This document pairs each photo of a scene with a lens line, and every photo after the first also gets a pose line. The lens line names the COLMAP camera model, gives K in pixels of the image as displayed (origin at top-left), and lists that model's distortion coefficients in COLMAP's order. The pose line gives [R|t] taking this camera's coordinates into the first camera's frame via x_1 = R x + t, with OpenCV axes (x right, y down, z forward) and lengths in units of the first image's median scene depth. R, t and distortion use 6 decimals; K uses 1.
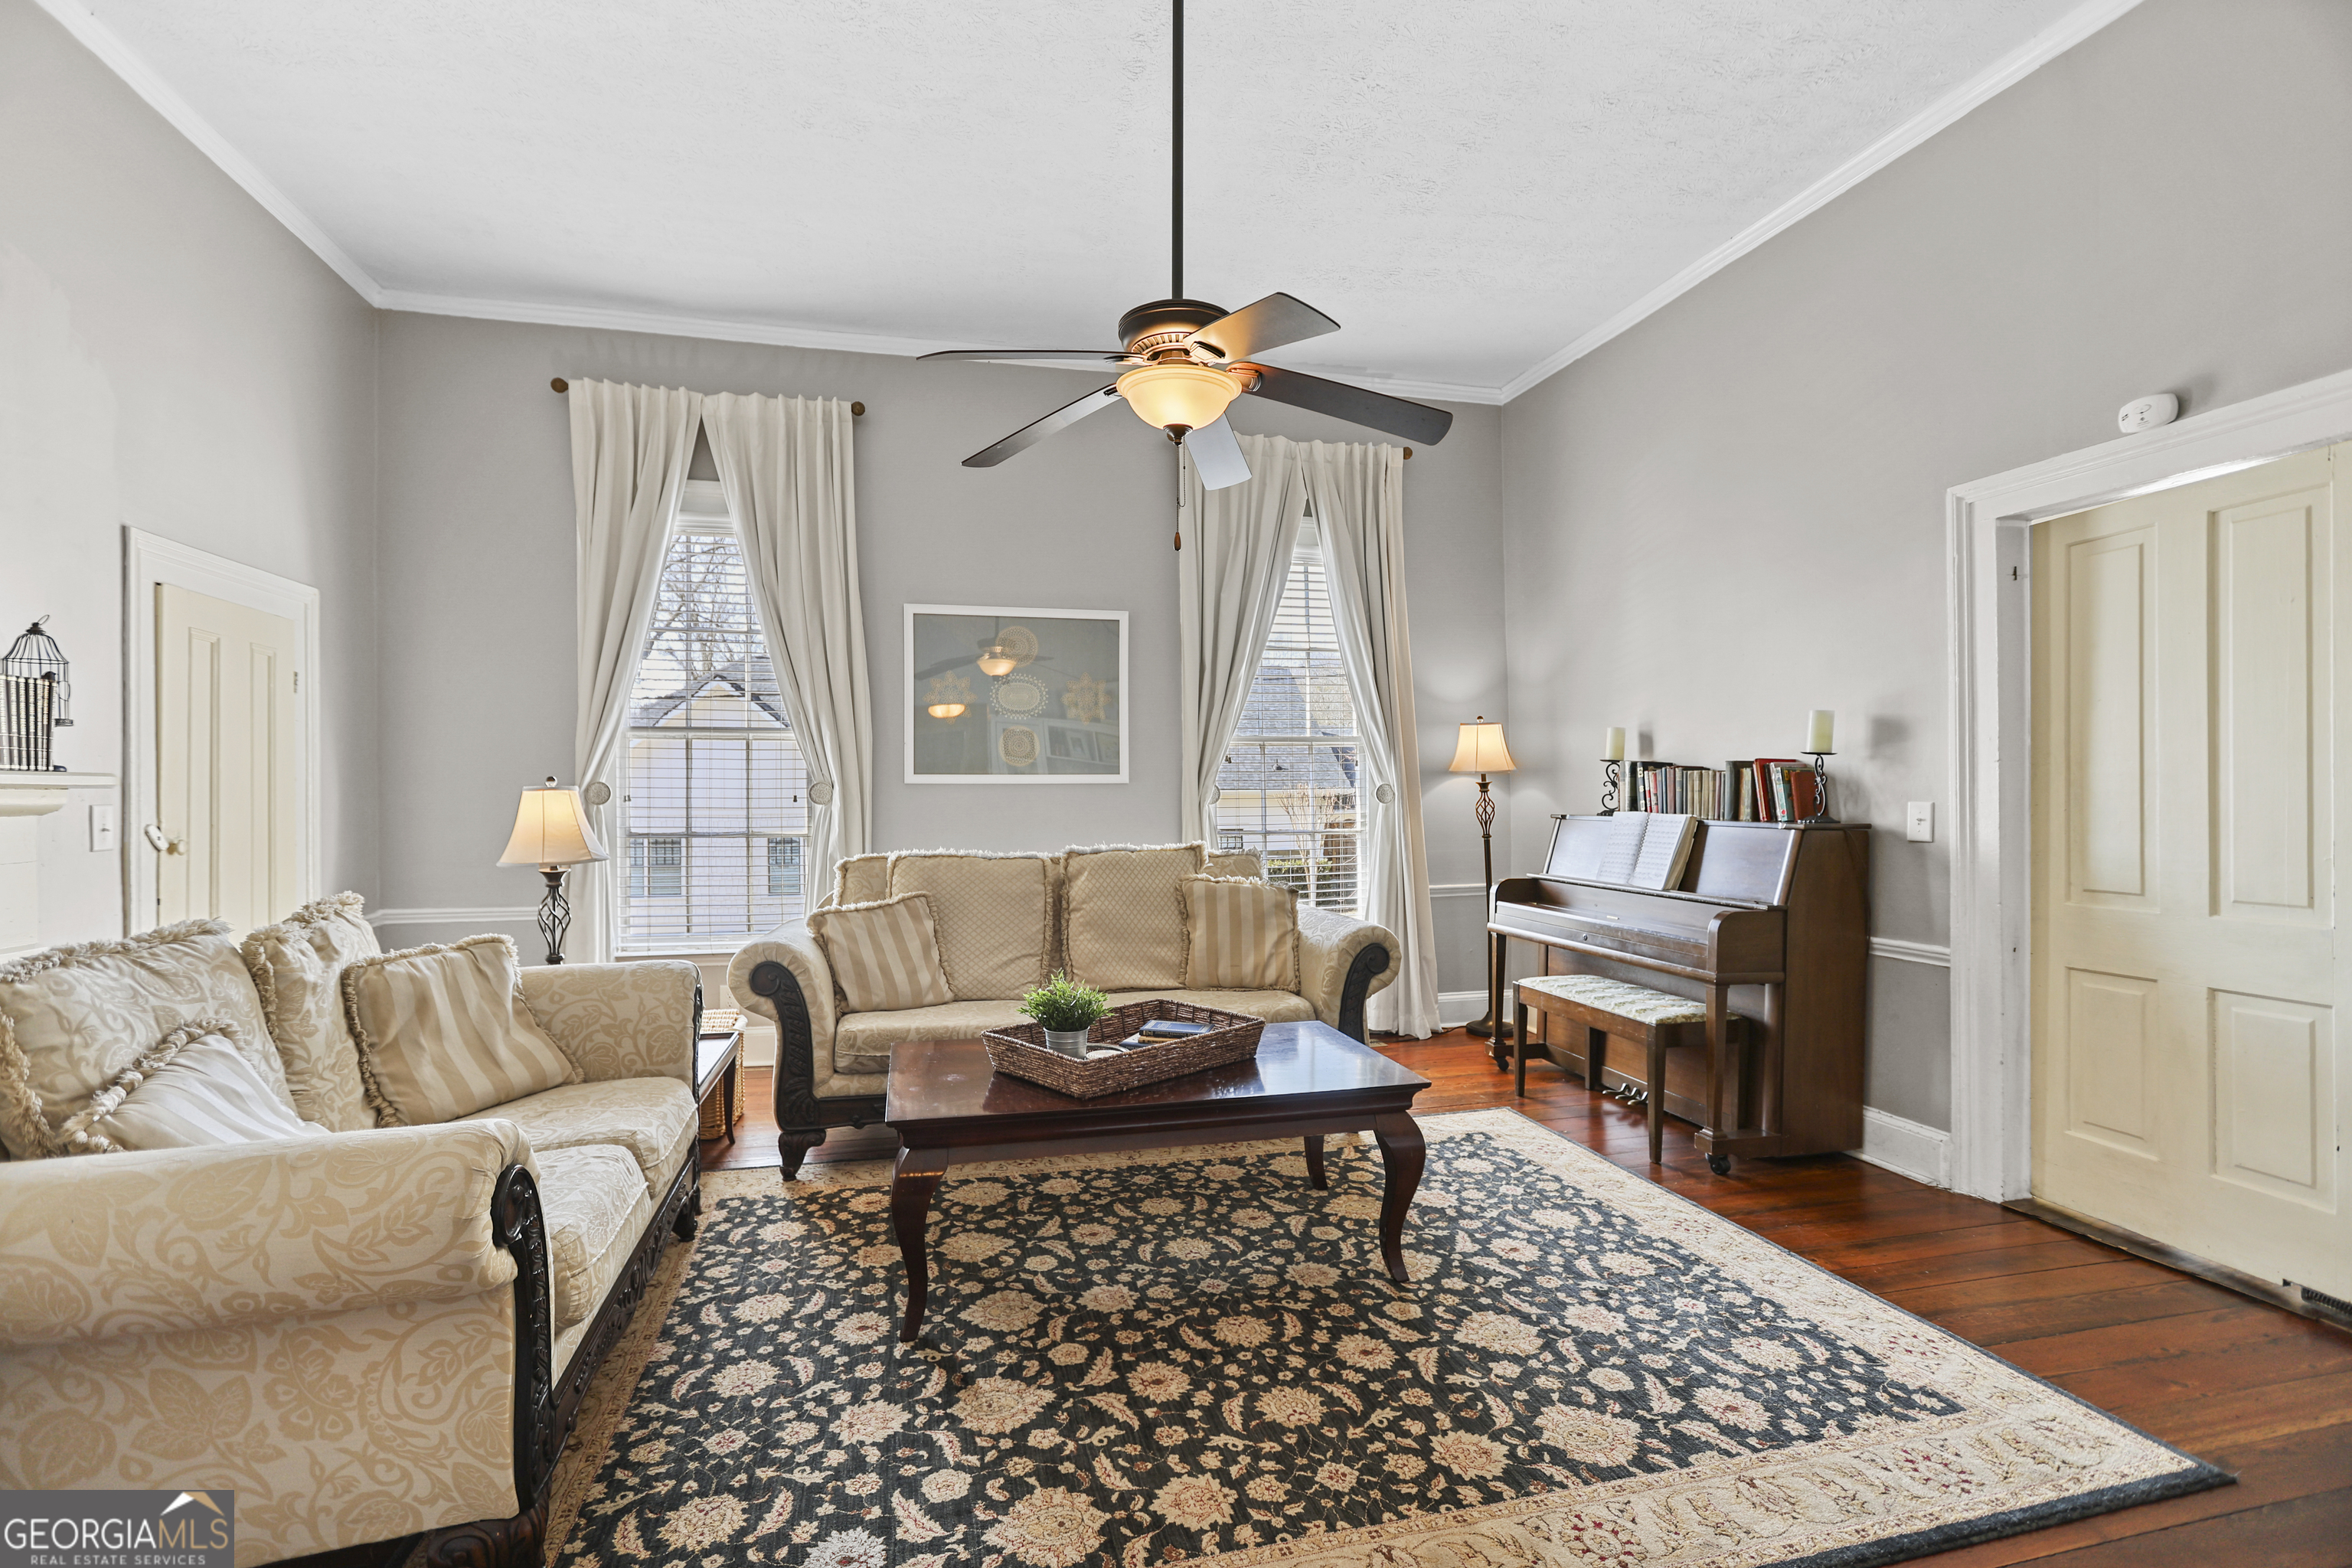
lens RADIAL K [[1072.9, 0, 1160.9], [0, 1072.9, 754.5], [0, 0, 1]] dist [-0.046320, 0.027039]
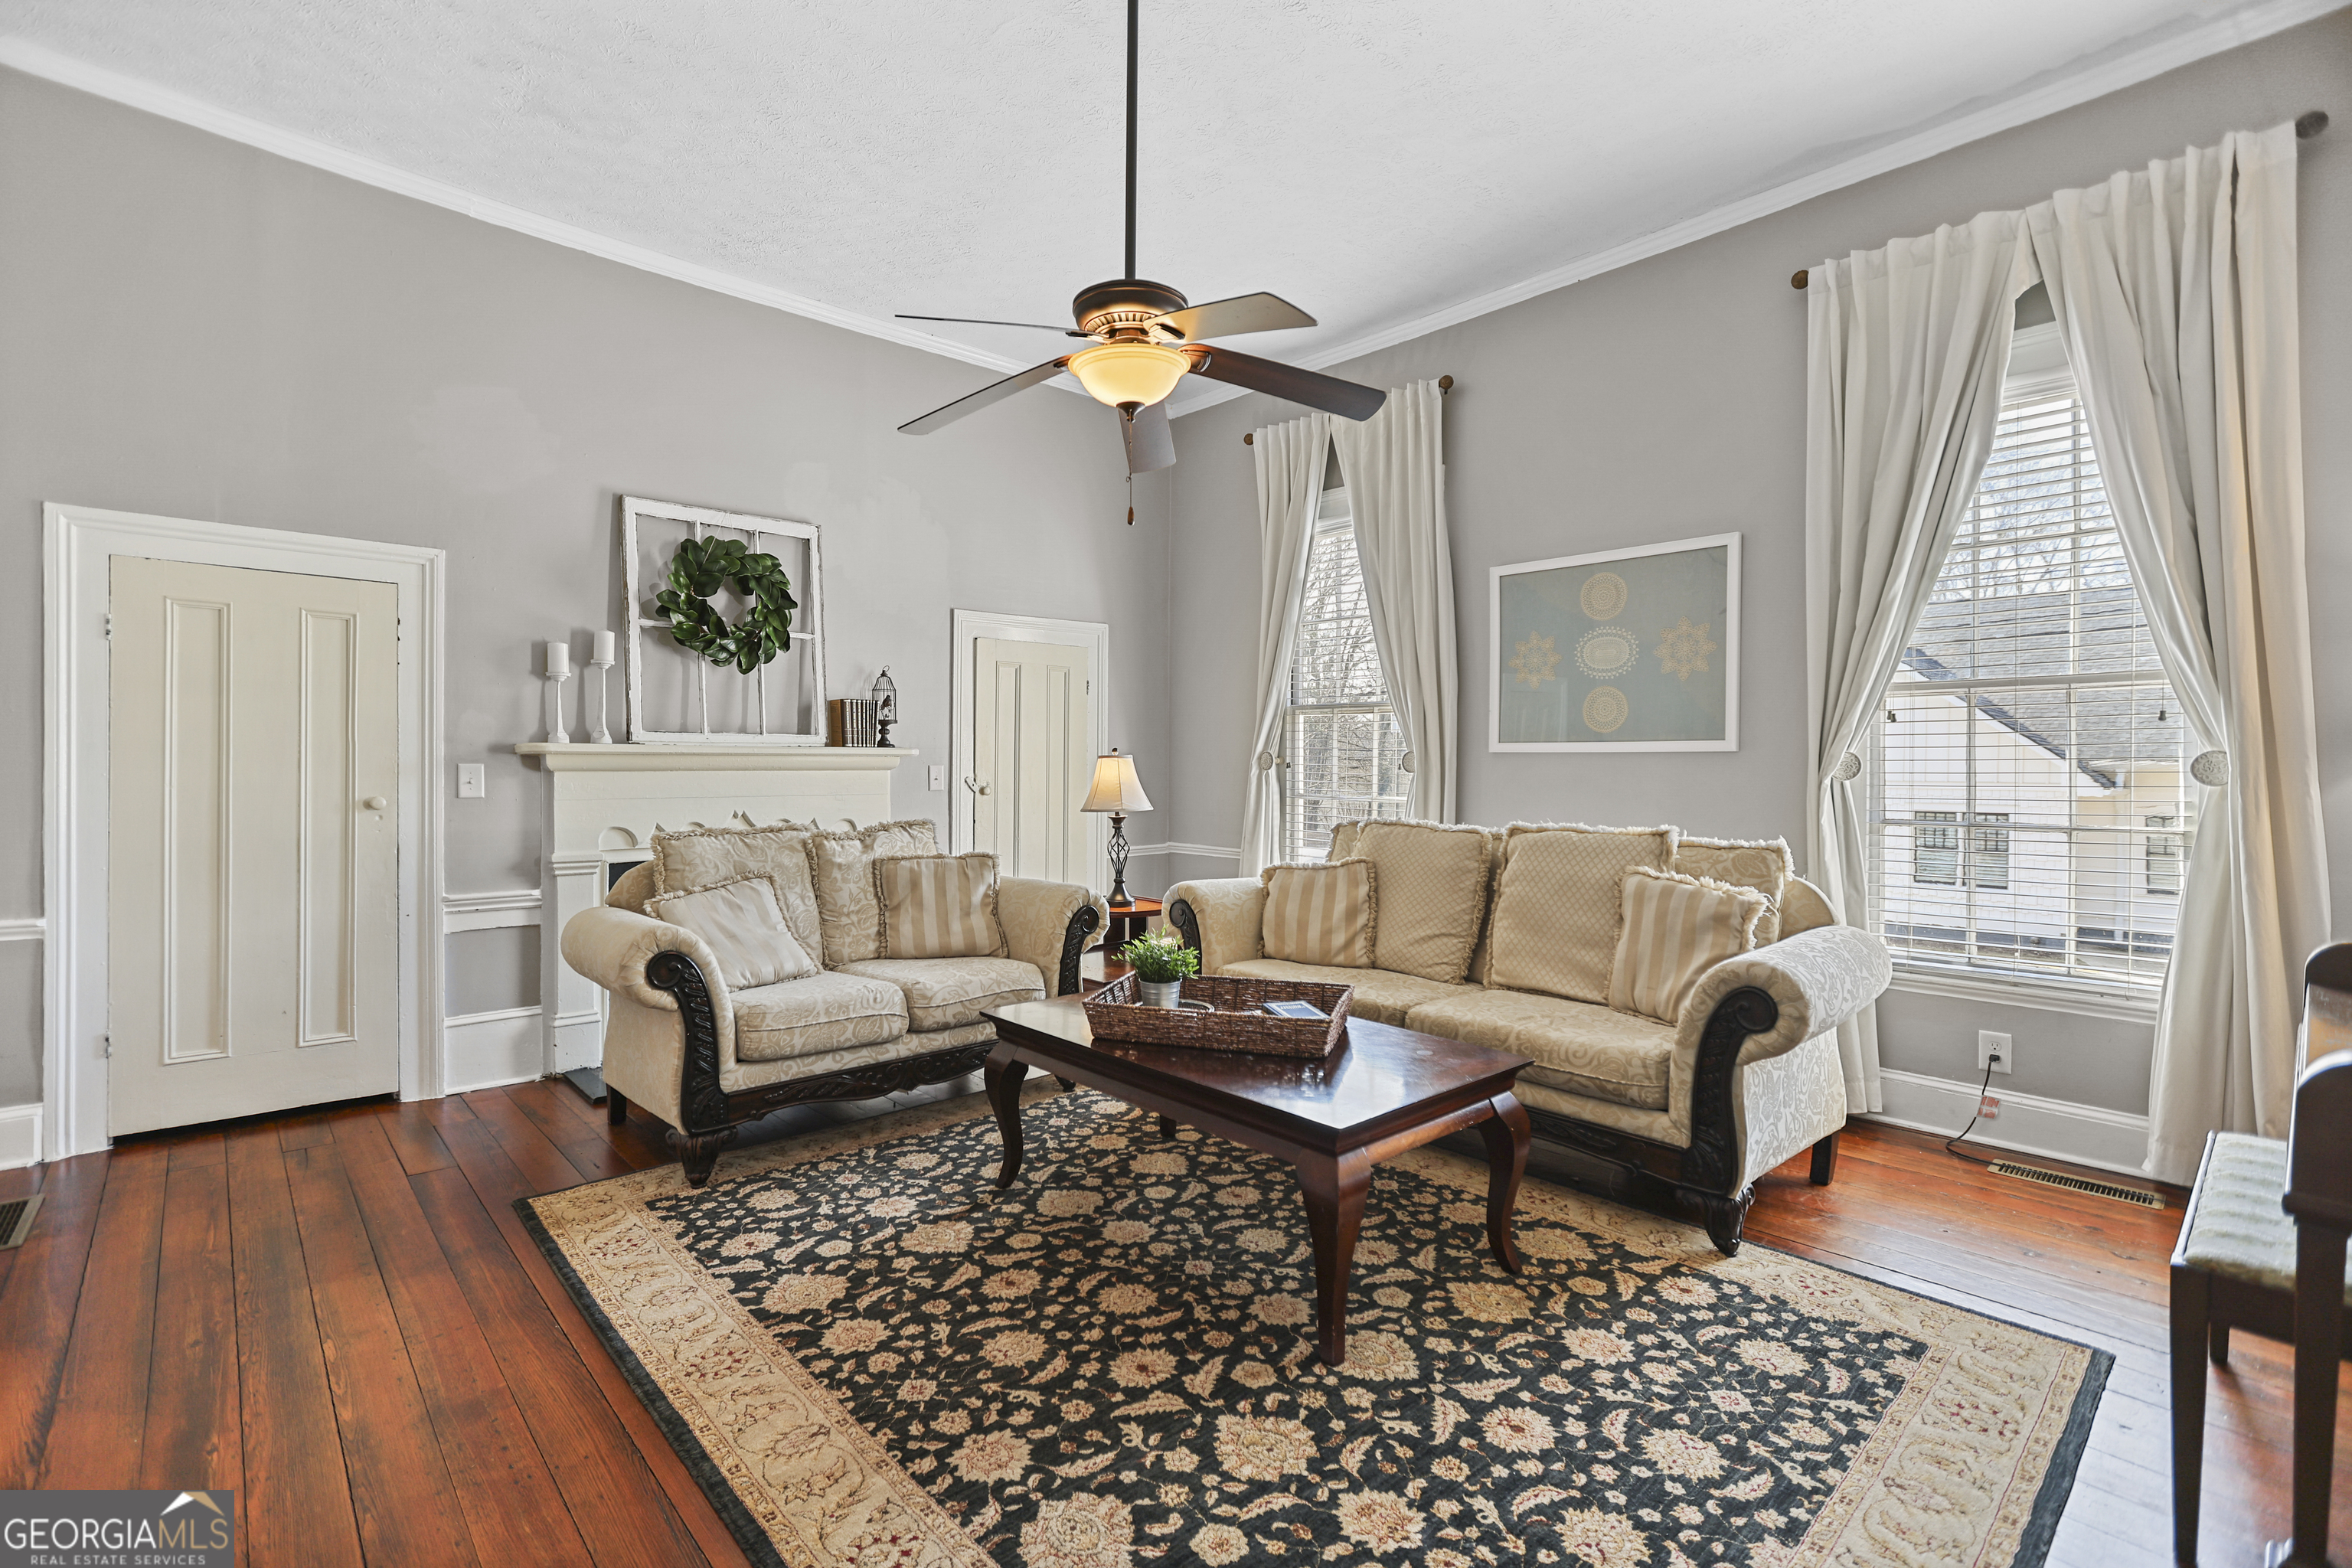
lens RADIAL K [[1083.6, 0, 1169.2], [0, 1083.6, 723.5], [0, 0, 1]] dist [-0.046566, 0.029033]
pose [[0.468405, -0.024366, -0.883178, 0.967703], [0.025923, 0.999568, -0.013828, 0.013974], [0.883134, -0.016418, 0.468834, 0.548665]]
